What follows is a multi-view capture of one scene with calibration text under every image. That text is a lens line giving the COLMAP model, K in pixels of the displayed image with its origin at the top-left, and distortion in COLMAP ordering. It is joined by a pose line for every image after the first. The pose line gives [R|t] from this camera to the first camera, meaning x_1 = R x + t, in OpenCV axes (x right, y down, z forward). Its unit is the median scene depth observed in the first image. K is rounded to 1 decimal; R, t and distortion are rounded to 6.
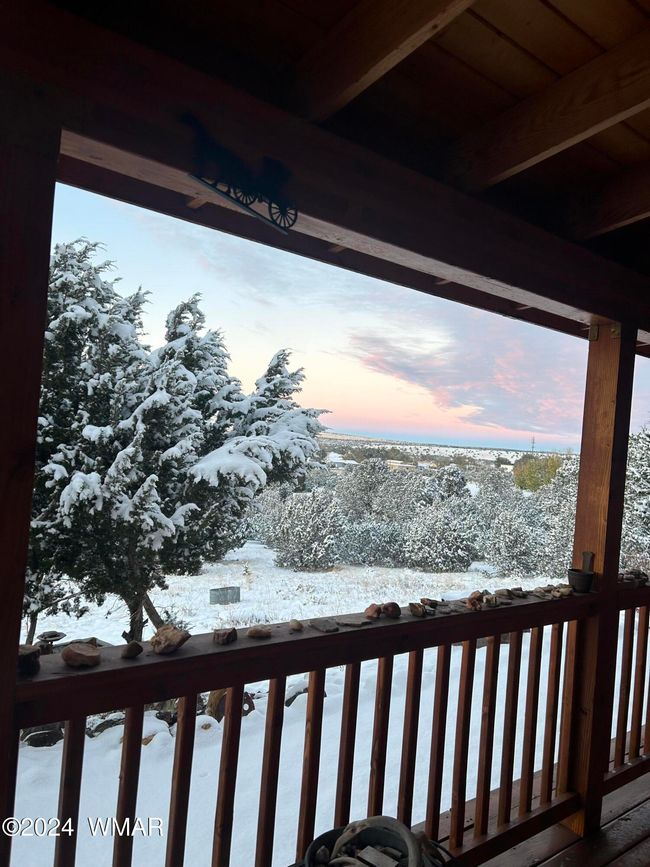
lens RADIAL K [[645.1, 0, 318.8], [0, 645.1, 436.0], [0, 0, 1]] dist [0.069703, -0.087028]
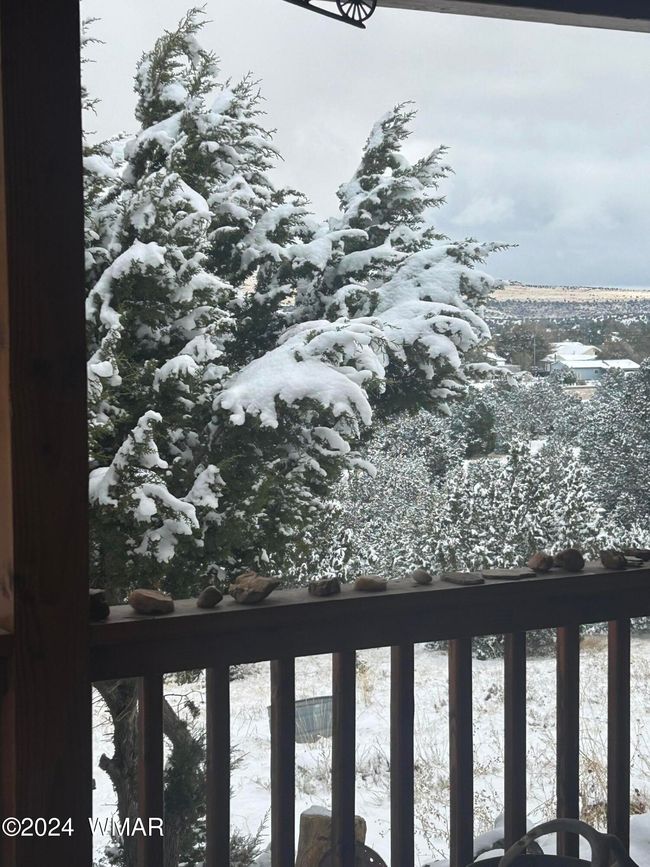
lens RADIAL K [[1772.2, 0, 325.0], [0, 1772.2, 433.5], [0, 0, 1]] dist [0.491872, 0.033100]
pose [[0.990377, -0.074389, -0.116701, 0.028994], [0.082434, 0.994429, 0.065694, -0.000539], [0.111164, -0.074682, 0.990992, -0.272138]]
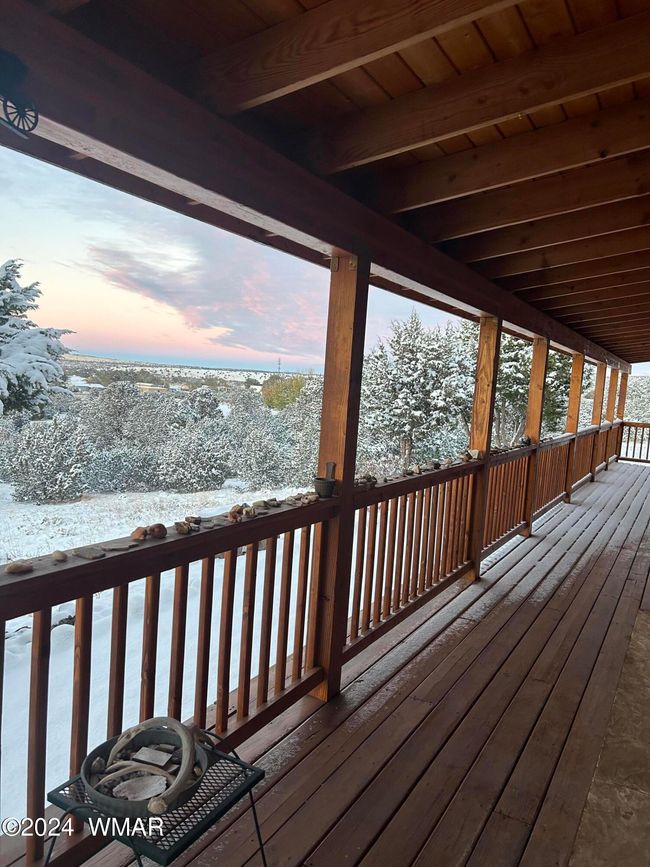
lens RADIAL K [[645.1, 0, 318.8], [0, 645.1, 436.0], [0, 0, 1]] dist [0.069703, -0.087028]
pose [[0.928761, -0.049943, 0.367300, -0.007053], [0.005314, 0.992574, 0.121527, -0.001959], [-0.370642, -0.110918, 0.922129, -0.010379]]
